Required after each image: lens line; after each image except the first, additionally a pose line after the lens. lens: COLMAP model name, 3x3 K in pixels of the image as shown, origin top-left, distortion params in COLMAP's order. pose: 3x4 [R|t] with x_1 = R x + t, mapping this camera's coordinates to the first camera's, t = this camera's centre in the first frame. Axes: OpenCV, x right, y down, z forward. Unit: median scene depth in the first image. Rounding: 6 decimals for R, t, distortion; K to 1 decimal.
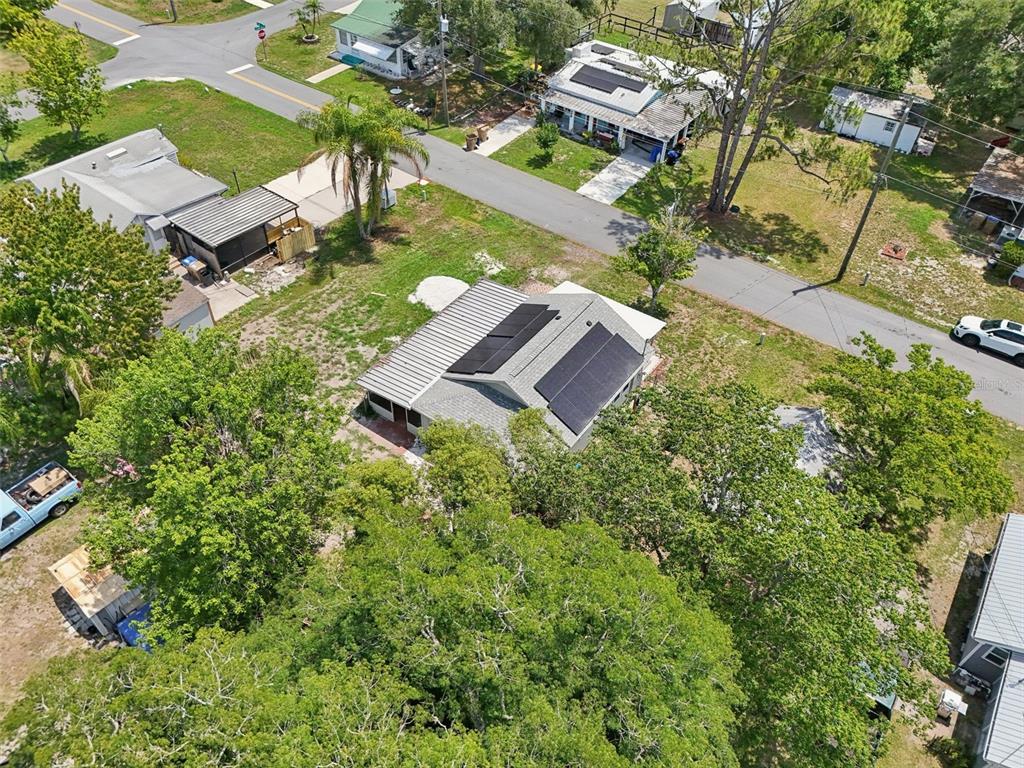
lens RADIAL K [[780.2, 0, 526.7], [0, 780.2, 382.1], [0, 0, 1]] dist [0.005234, -0.001604]
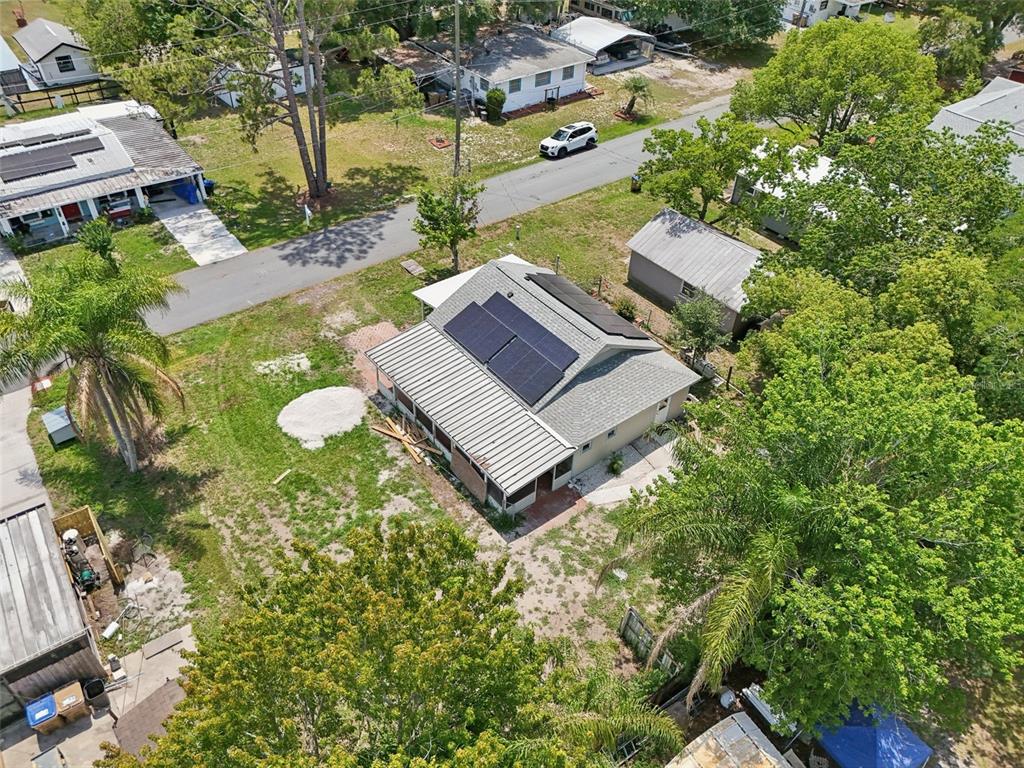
lens RADIAL K [[742.7, 0, 527.2], [0, 742.7, 368.6], [0, 0, 1]] dist [0.005260, -0.001897]
pose [[0.288750, -0.637050, 0.714696, -0.479787], [0.643508, 0.681862, 0.347795, -0.238234], [-0.708887, 0.359487, 0.606834, 0.369539]]
